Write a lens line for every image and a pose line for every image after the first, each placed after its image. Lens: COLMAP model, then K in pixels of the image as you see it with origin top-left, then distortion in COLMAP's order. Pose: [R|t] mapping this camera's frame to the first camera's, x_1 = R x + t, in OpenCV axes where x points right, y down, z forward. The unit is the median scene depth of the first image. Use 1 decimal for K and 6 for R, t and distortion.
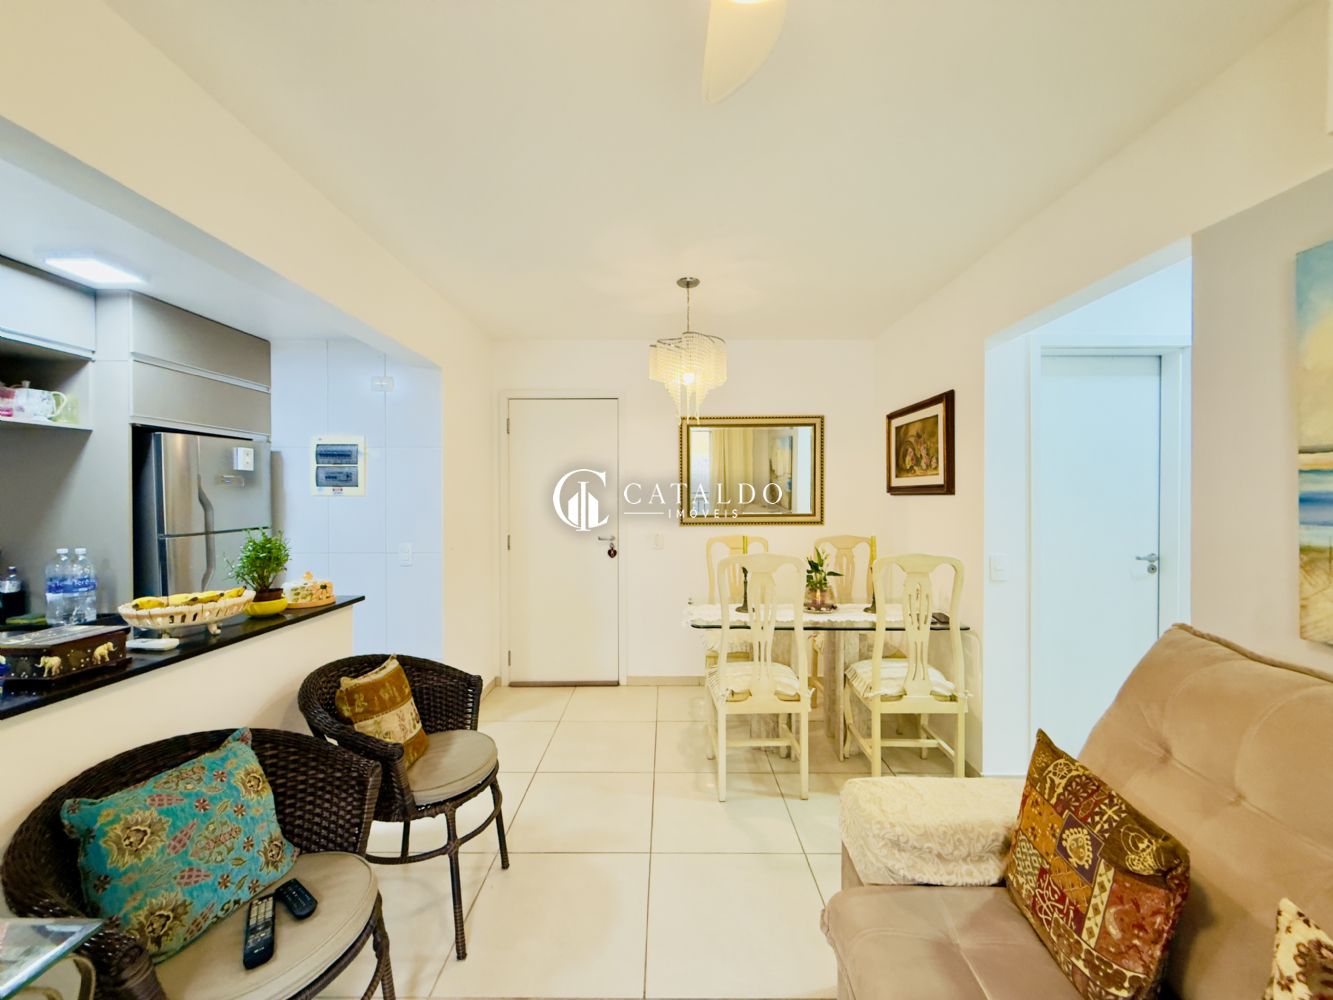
lens RADIAL K [[529.8, 0, 663.3], [0, 529.8, 500.4], [0, 0, 1]] dist [-0.000601, 0.000000]
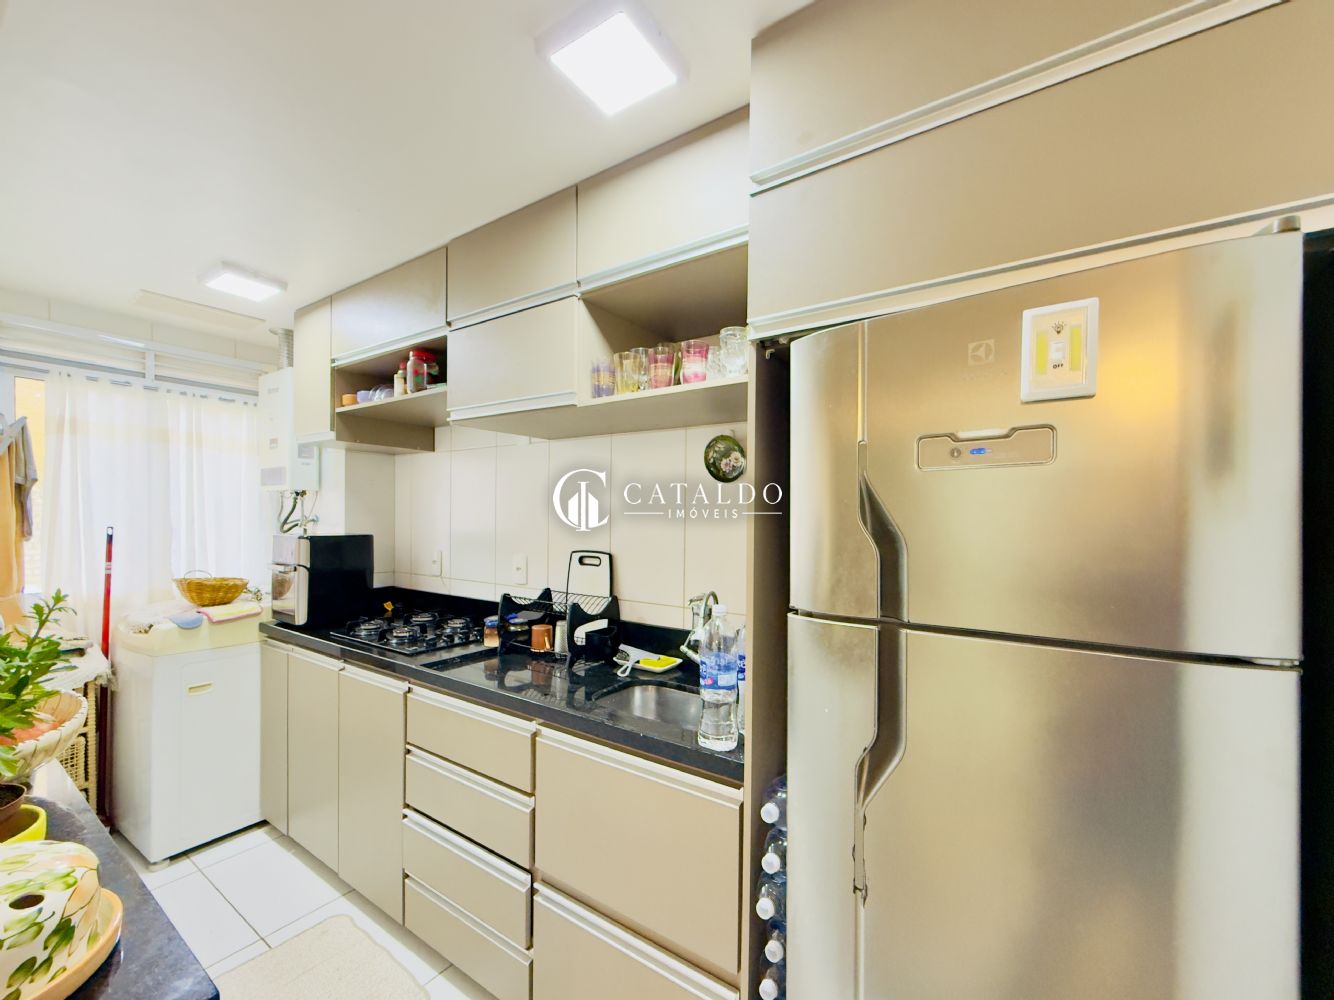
lens RADIAL K [[552.0, 0, 666.7], [0, 552.0, 517.9], [0, 0, 1]] dist [-0.000937, -0.000139]
pose [[-0.563283, -0.006564, -0.826238, -0.412044], [-0.021872, 0.999736, 0.006969, 0.000712], [0.825975, 0.021997, -0.563278, 0.854548]]
